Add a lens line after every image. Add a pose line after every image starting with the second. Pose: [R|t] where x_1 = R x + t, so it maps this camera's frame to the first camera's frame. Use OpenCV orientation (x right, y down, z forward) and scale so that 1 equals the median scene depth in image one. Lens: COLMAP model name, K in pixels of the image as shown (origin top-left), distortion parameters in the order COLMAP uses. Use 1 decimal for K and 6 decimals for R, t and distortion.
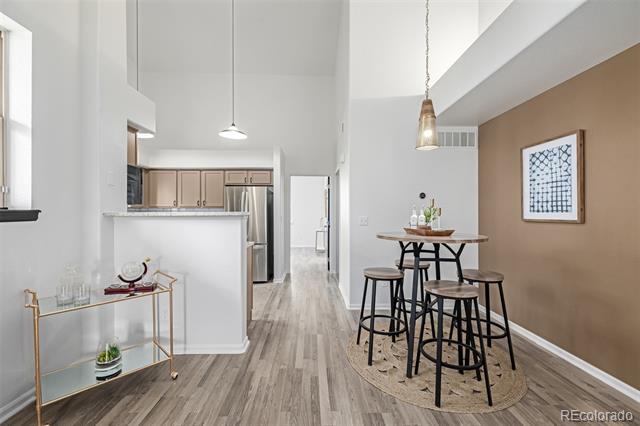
lens RADIAL K [[268.5, 0, 320.0], [0, 268.5, 213.0], [0, 0, 1]] dist [0.000761, 0.000049]
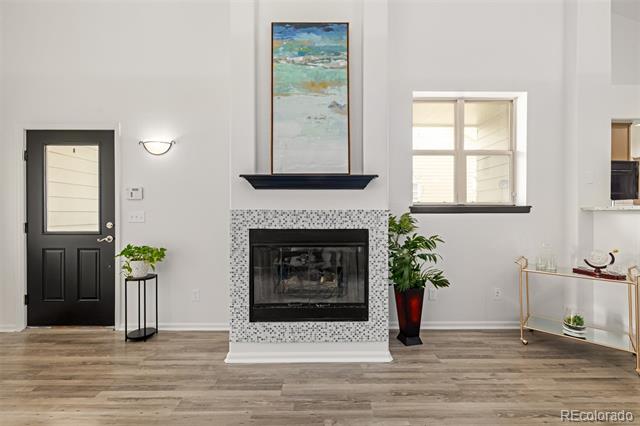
lens RADIAL K [[268.5, 0, 320.0], [0, 268.5, 213.0], [0, 0, 1]] dist [0.000761, 0.000049]
pose [[-0.032332, 0.000177, -0.999477, 0.392048], [0.000186, 1.000000, 0.000171, 0.021488], [0.999477, -0.000180, -0.032333, -0.108765]]
